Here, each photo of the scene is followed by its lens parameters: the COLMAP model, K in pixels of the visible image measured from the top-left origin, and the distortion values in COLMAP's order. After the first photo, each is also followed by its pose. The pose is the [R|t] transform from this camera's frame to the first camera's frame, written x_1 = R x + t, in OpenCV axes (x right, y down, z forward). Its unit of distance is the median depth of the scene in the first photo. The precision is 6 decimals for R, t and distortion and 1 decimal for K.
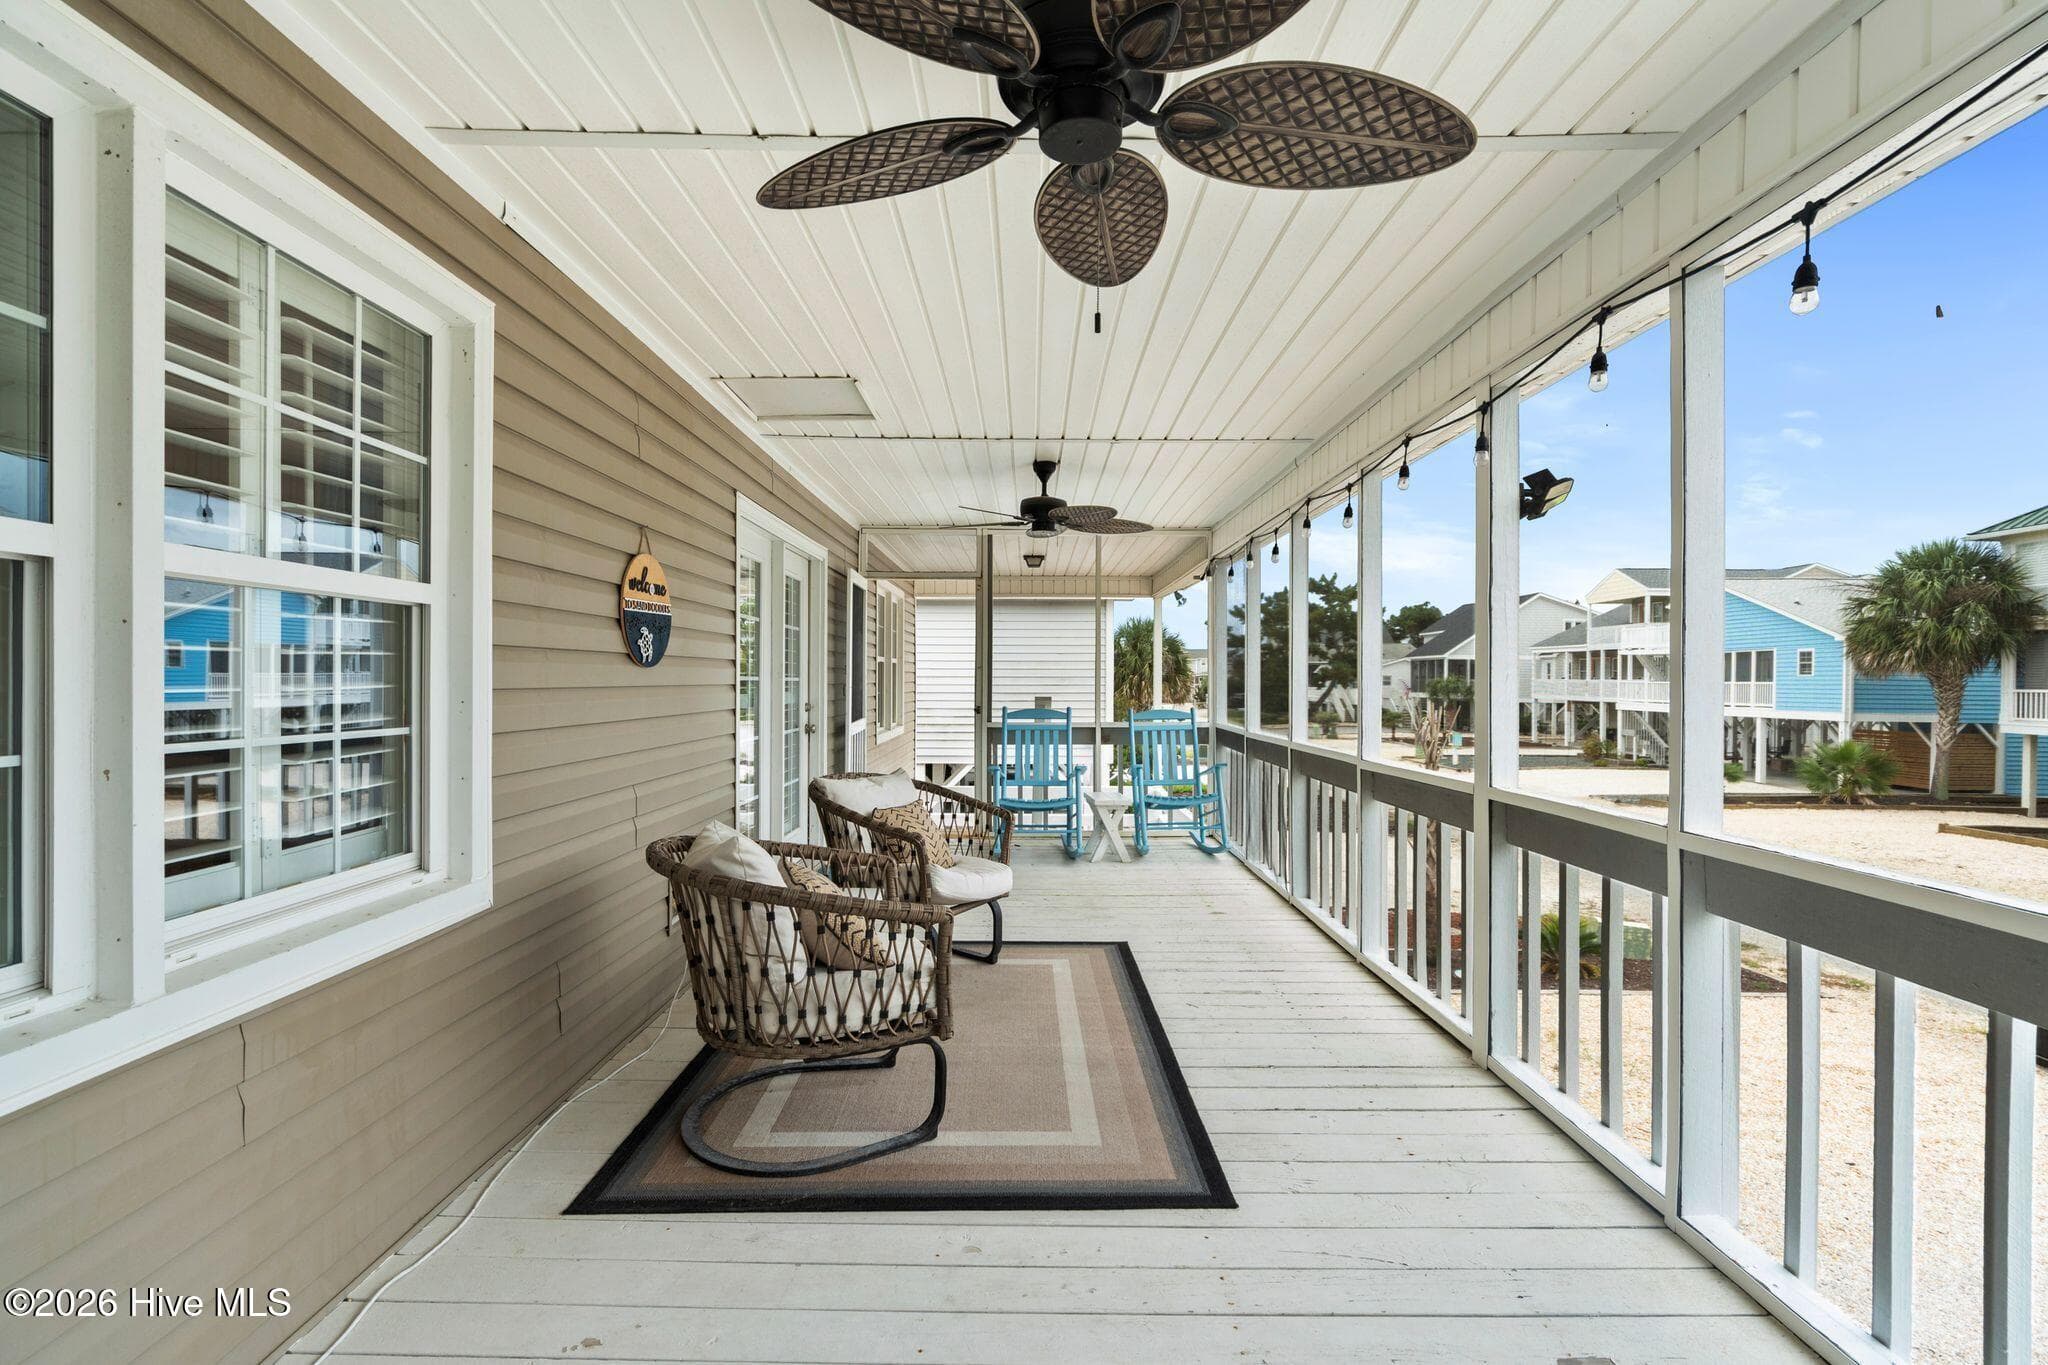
lens RADIAL K [[921.2, 0, 1025.3], [0, 921.2, 674.4], [0, 0, 1]] dist [-0.005321, 0.002413]
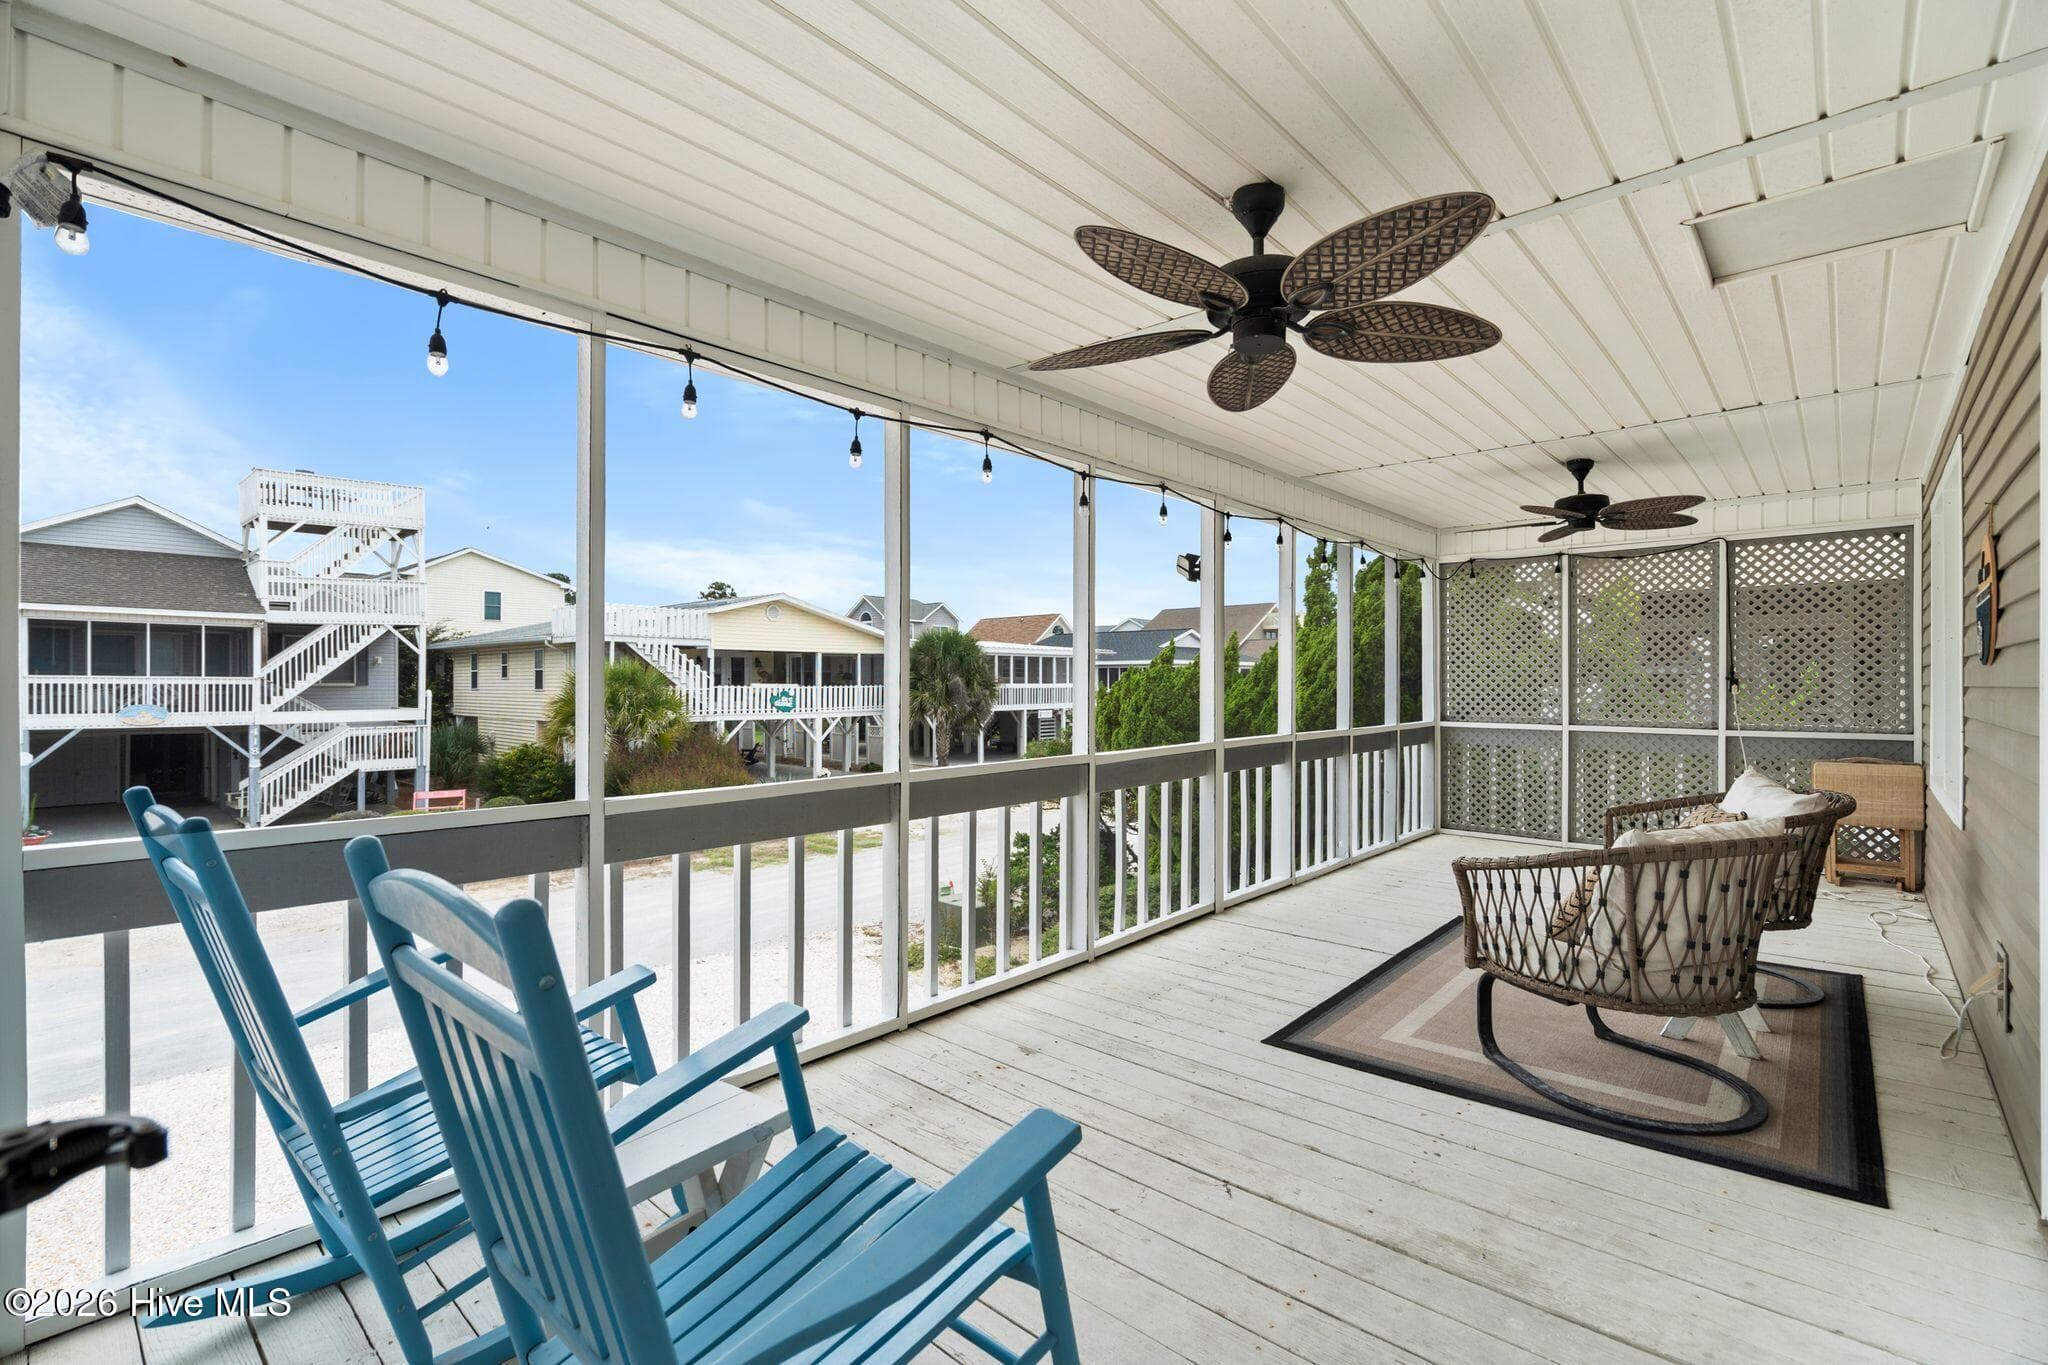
lens RADIAL K [[921.2, 0, 1021.7], [0, 921.2, 687.3], [0, 0, 1]] dist [-0.005321, 0.002413]
pose [[-0.740855, -0.010547, 0.671583, -0.271512], [-0.006662, 0.999943, 0.008354, 0.014711], [-0.671632, 0.001715, -0.740883, 1.973790]]
